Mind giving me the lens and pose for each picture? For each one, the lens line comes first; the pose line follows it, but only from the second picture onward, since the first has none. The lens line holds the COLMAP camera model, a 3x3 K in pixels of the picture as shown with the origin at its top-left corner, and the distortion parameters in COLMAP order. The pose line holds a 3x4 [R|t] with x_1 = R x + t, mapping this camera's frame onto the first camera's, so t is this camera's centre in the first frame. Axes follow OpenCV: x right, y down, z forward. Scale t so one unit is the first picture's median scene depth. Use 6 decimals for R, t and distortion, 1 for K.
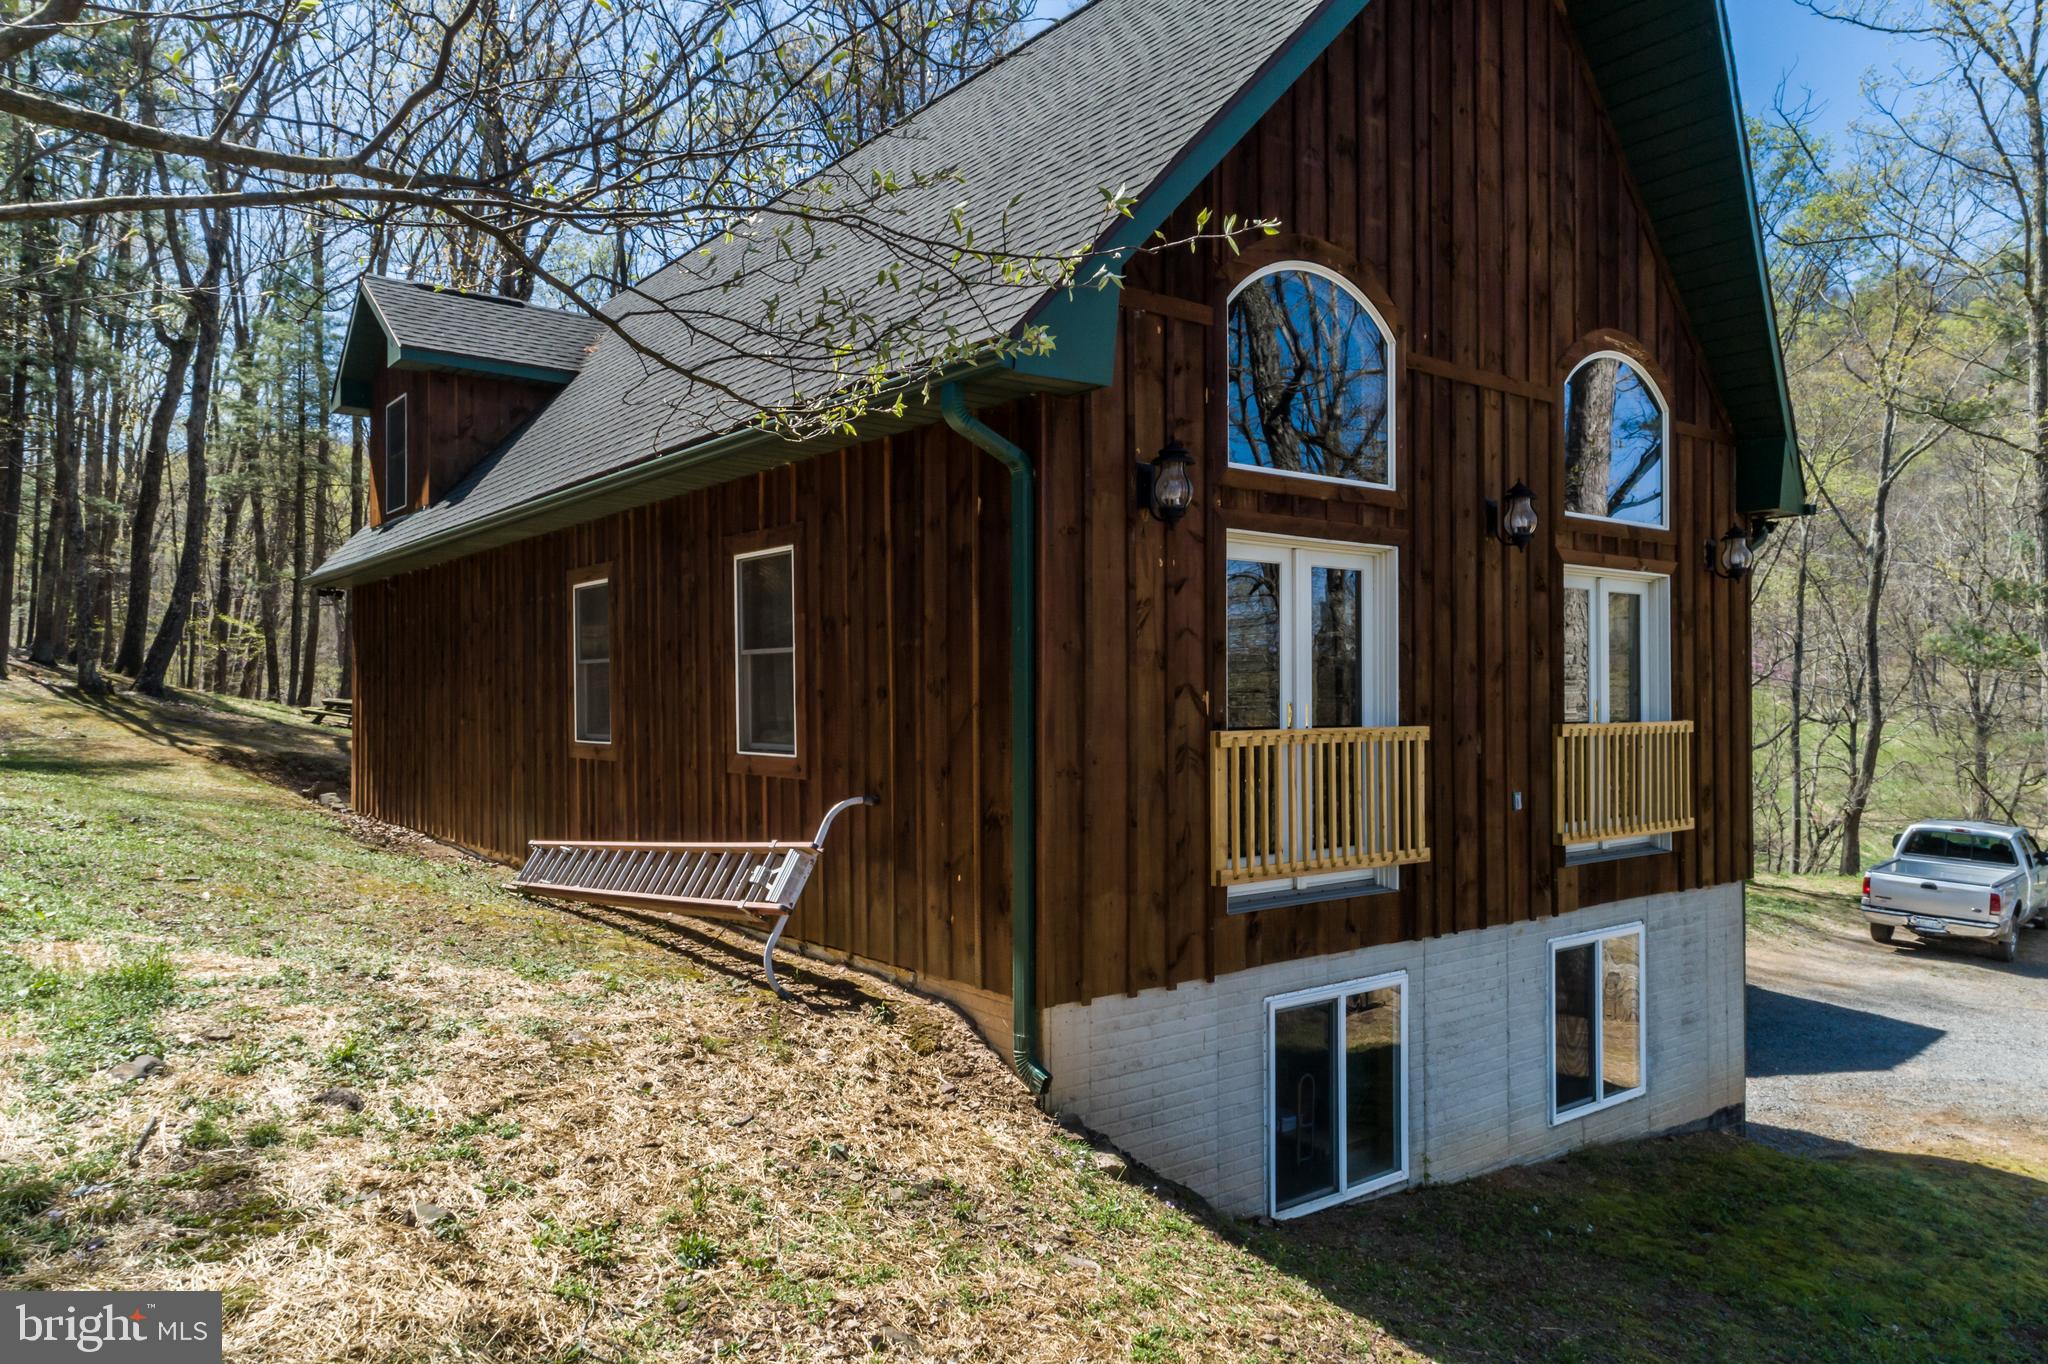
lens RADIAL K [[1336.8, 0, 1024.0], [0, 1336.8, 682.0], [0, 0, 1]] dist [0.010699, 0.002331]
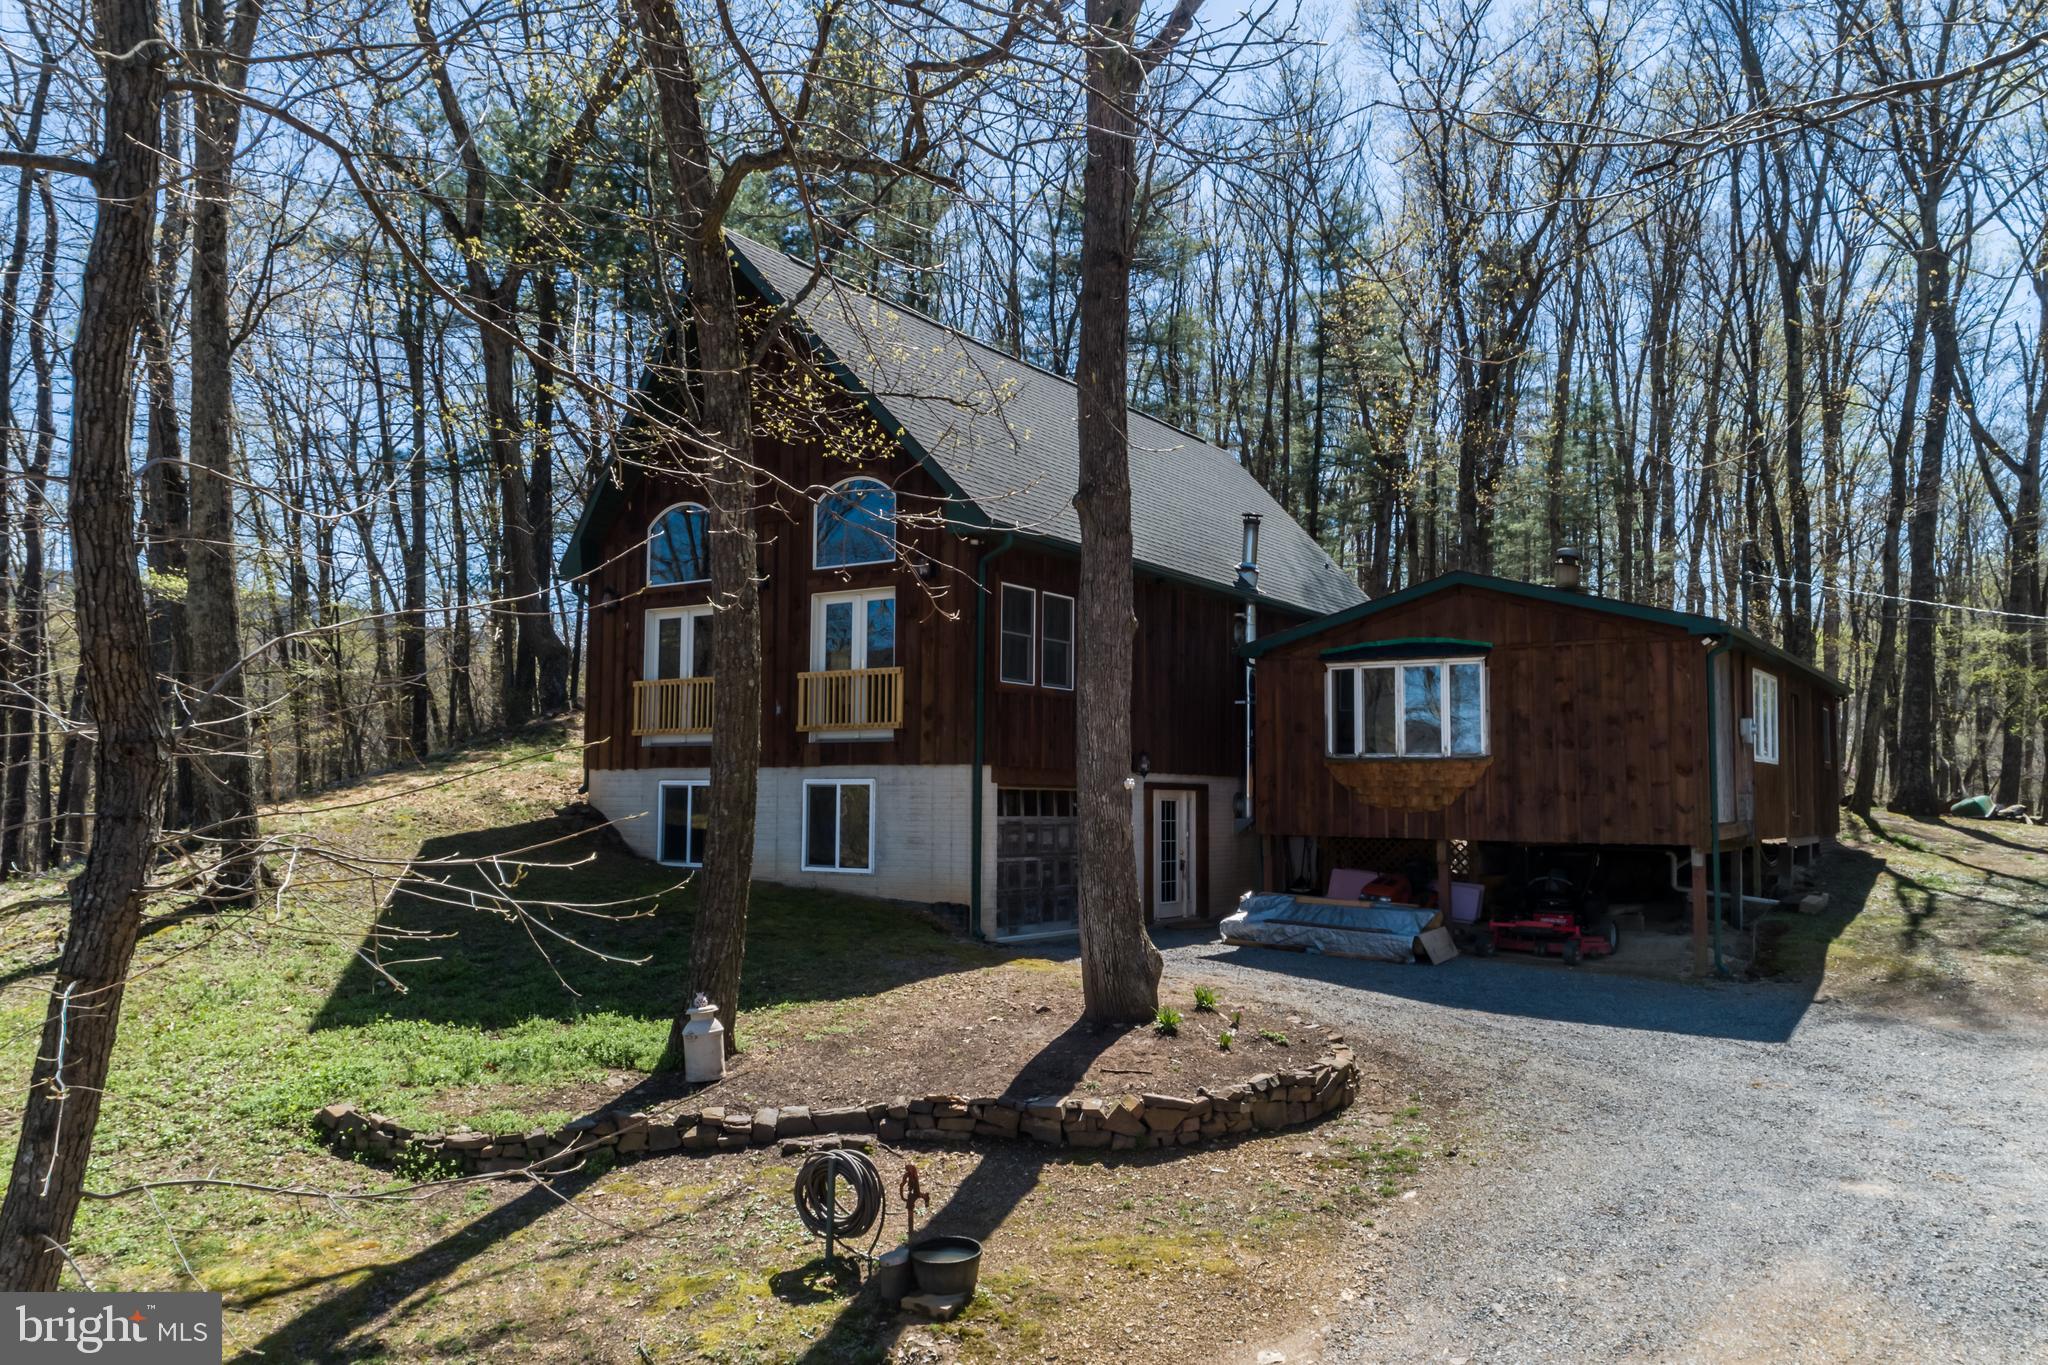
lens RADIAL K [[1496.8, 0, 1024.0], [0, 1496.8, 682.5], [0, 0, 1]] dist [0.010335, -0.000860]
pose [[0.329338, -0.068704, -0.941709, 3.082372], [0.005118, 0.997464, -0.070982, 0.242495], [0.944198, 0.018557, 0.328854, 0.656059]]
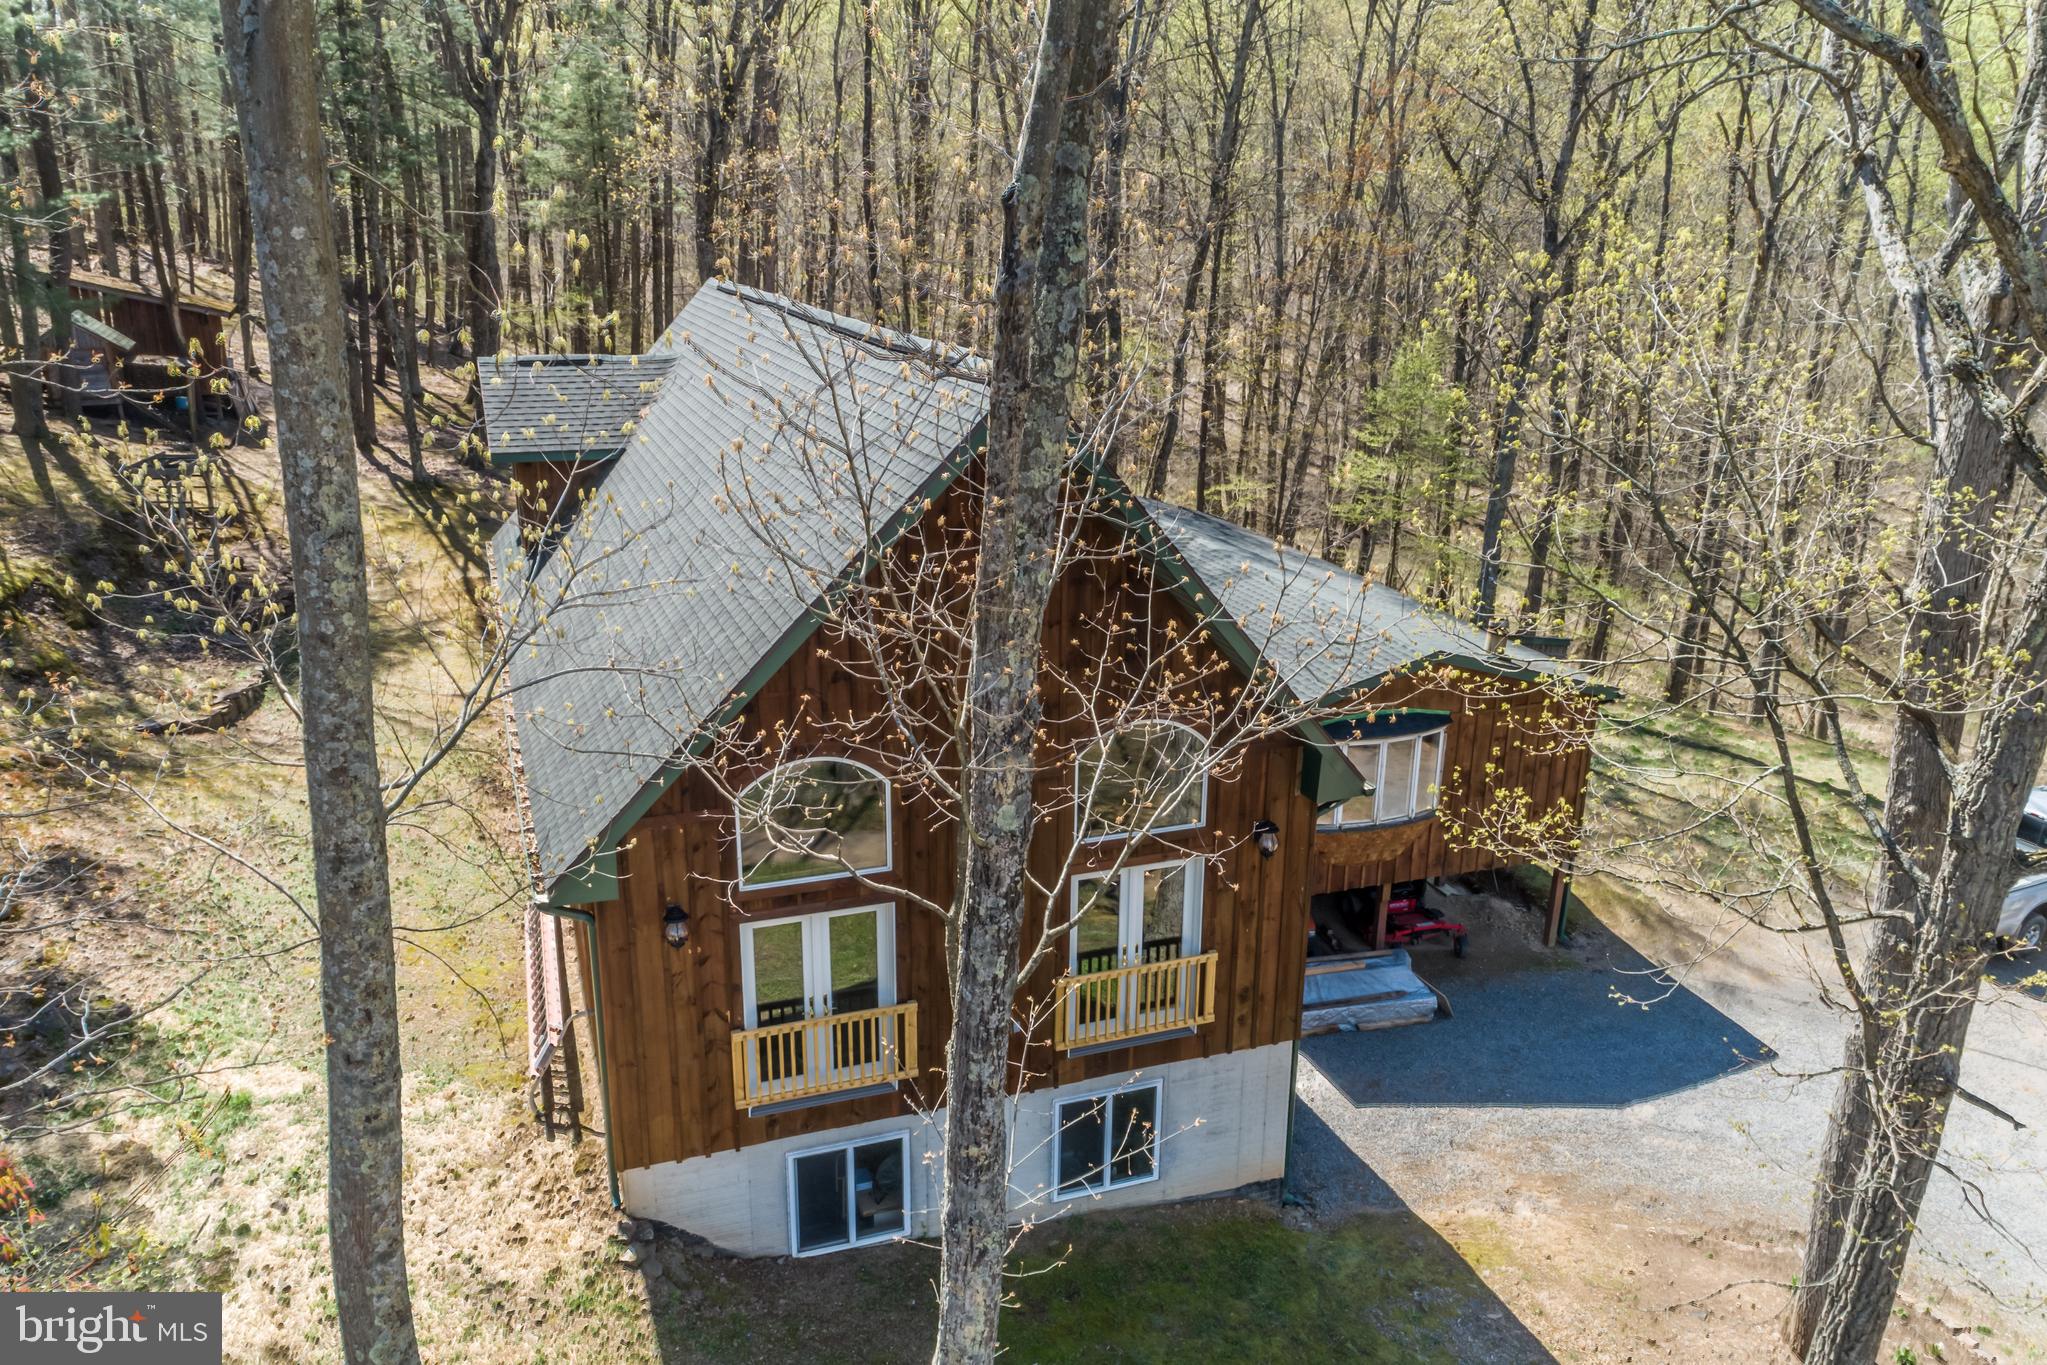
lens RADIAL K [[1496.1, 0, 1023.5], [0, 1496.1, 682.5], [0, 0, 1]] dist [0.010335, -0.000860]
pose [[0.951763, 0.100710, -0.289835, 0.940423], [-0.008074, 0.952493, 0.304453, -0.915669], [0.306727, -0.287426, 0.907361, -0.506566]]
